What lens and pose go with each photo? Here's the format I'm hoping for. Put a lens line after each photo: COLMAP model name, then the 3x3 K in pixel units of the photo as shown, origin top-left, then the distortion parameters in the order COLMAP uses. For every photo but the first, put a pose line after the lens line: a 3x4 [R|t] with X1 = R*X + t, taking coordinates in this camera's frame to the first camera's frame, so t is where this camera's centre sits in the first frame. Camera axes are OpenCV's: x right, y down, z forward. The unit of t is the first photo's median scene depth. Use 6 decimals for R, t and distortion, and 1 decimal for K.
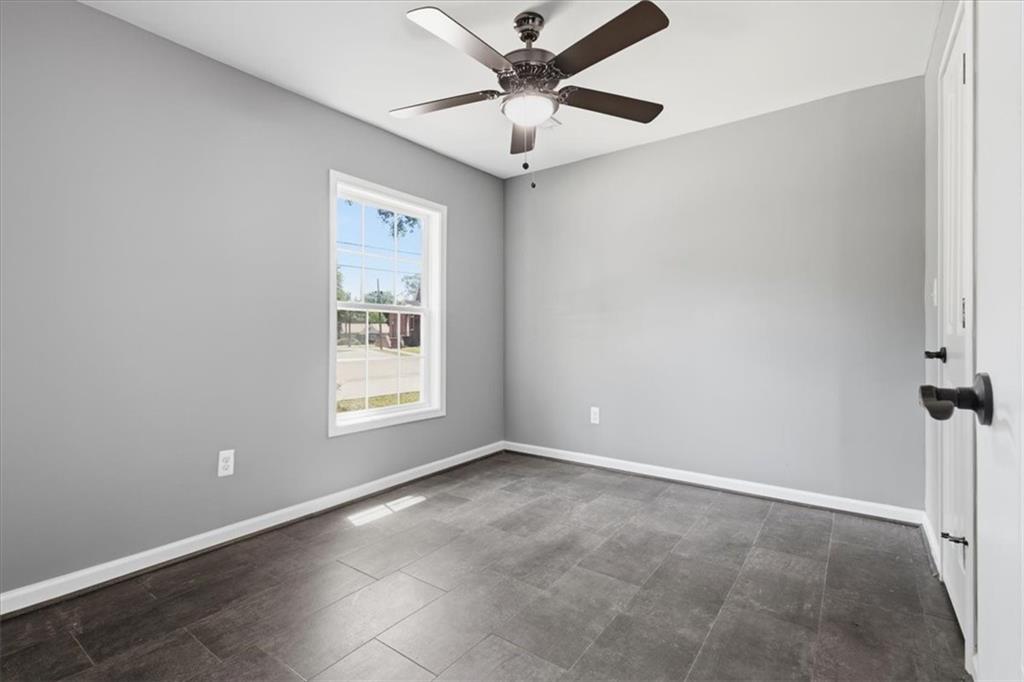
lens RADIAL K [[476.0, 0, 507.5], [0, 476.0, 335.9], [0, 0, 1]] dist [0.001454, 0.000021]
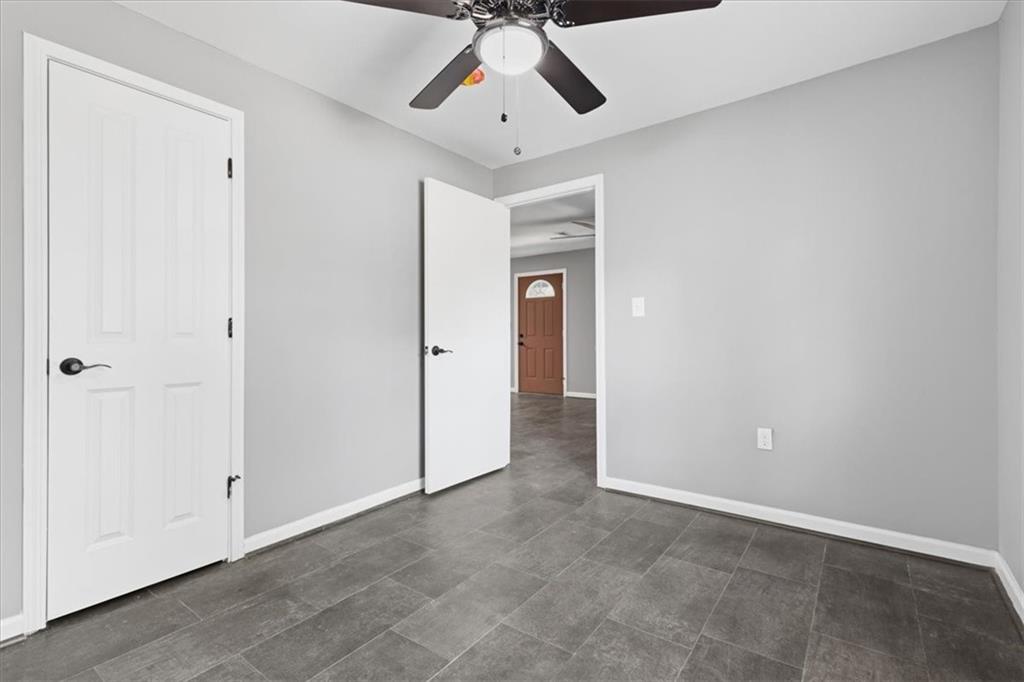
lens RADIAL K [[476.0, 0, 507.5], [0, 476.0, 335.9], [0, 0, 1]] dist [0.001454, 0.000021]
pose [[-0.999901, 0.013933, 0.001875, 0.058737], [0.013932, 0.999903, -0.000403, -0.006513], [-0.001881, -0.000377, -0.999998, 1.967957]]
